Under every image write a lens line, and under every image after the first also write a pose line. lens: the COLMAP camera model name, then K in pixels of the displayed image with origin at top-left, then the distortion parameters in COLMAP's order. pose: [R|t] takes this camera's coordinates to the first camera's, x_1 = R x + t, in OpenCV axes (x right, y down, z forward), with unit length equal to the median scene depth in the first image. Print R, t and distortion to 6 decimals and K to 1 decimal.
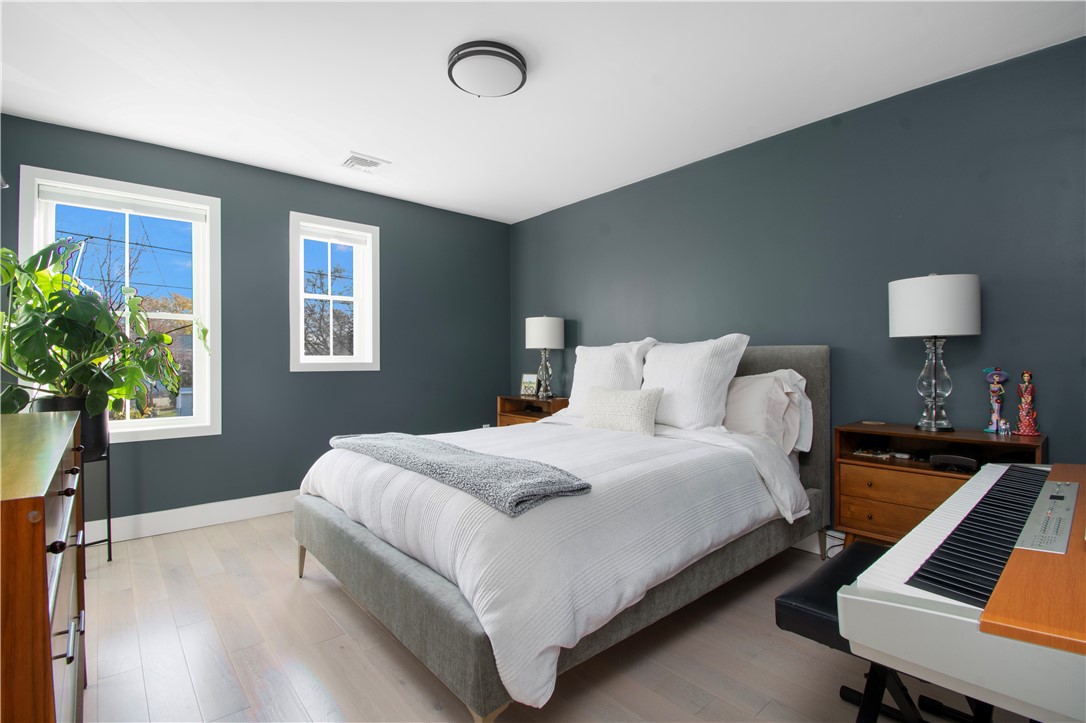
lens RADIAL K [[495.3, 0, 543.0], [0, 495.3, 361.5], [0, 0, 1]] dist [0.021355, -0.027639]
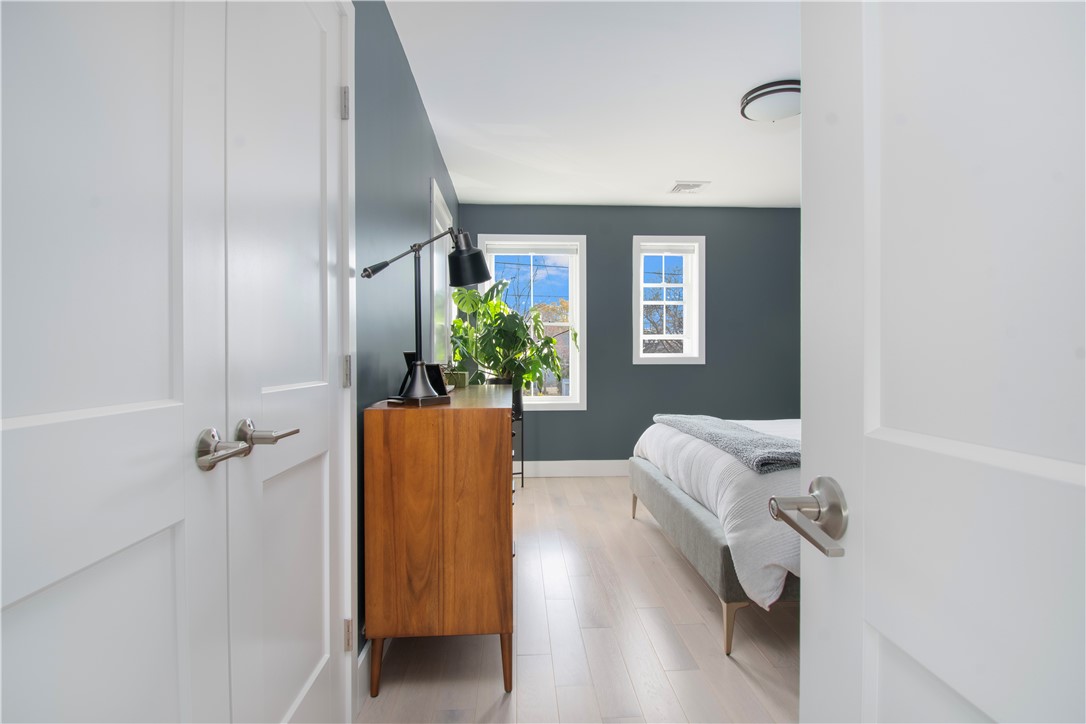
lens RADIAL K [[521.1, 0, 543.0], [0, 521.1, 362.0], [0, 0, 1]] dist [0.001350, -0.000109]
pose [[0.782312, 0.006247, -0.622855, 0.194067], [0.000502, 0.999943, 0.010659, 0.000448], [0.622886, -0.008652, 0.782265, -0.245501]]
